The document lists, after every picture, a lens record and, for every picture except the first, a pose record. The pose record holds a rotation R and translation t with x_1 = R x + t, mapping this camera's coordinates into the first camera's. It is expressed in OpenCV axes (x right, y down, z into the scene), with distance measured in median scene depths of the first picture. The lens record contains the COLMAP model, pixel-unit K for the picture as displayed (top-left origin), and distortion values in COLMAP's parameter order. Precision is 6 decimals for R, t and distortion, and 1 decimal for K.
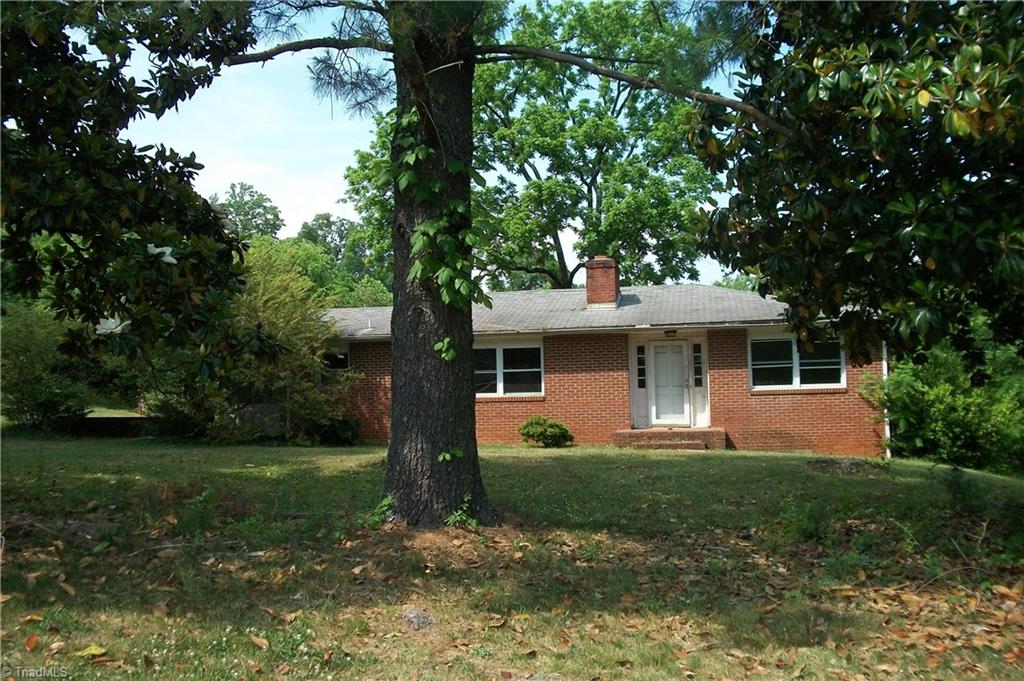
lens RADIAL K [[985.0, 0, 526.5], [0, 985.0, 323.1], [0, 0, 1]] dist [-0.117424, 0.000000]
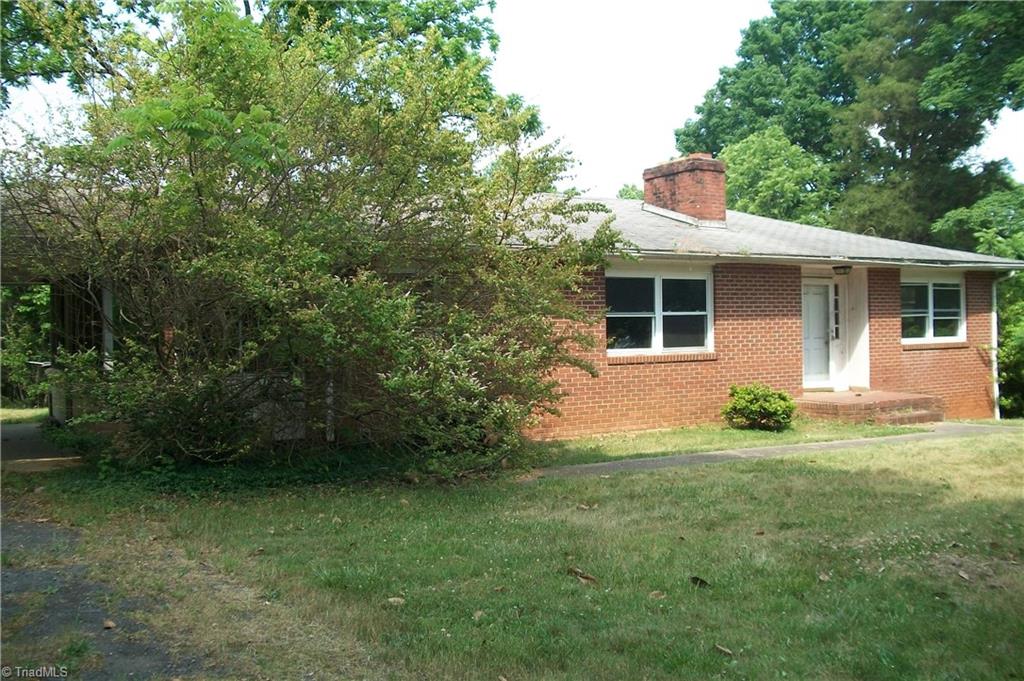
lens RADIAL K [[985.0, 0, 511.8], [0, 985.0, 339.5], [0, 0, 1]] dist [-0.117424, 0.000000]
pose [[0.721572, 0.009143, 0.692279, -0.607369], [-0.028028, 0.999479, 0.016014, 0.065151], [-0.691772, -0.030958, 0.721452, 0.685130]]
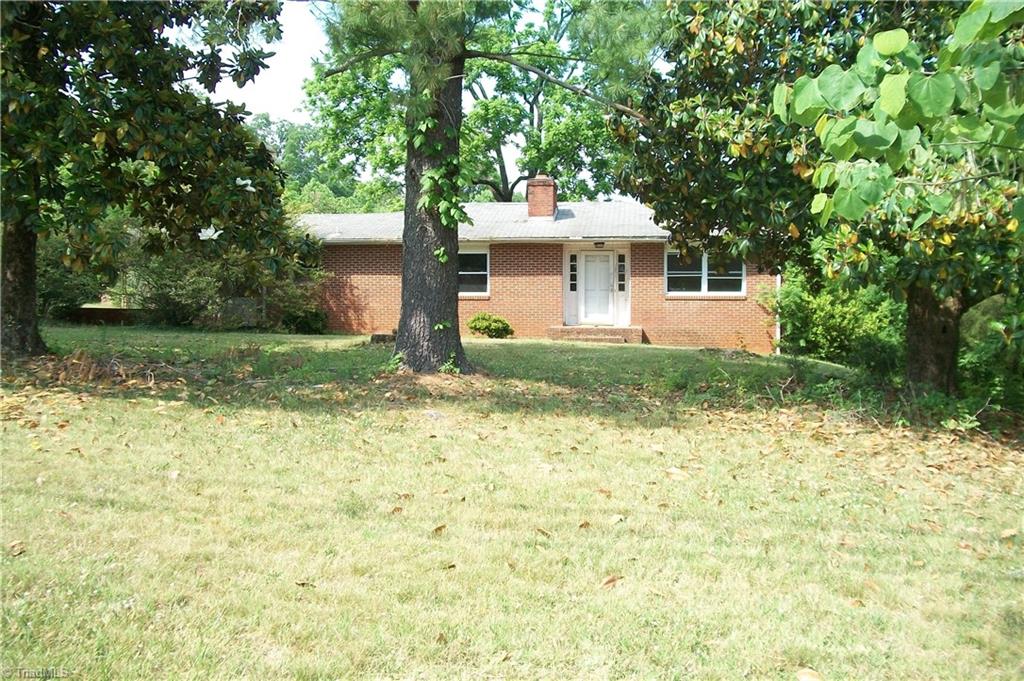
lens RADIAL K [[985.0, 0, 513.1], [0, 985.0, 335.9], [0, 0, 1]] dist [-0.117424, 0.000000]
pose [[0.998213, 0.022668, 0.055296, -0.019259], [-0.028551, 0.993736, 0.108043, -0.005665], [-0.052500, -0.109429, 0.992607, -0.180585]]
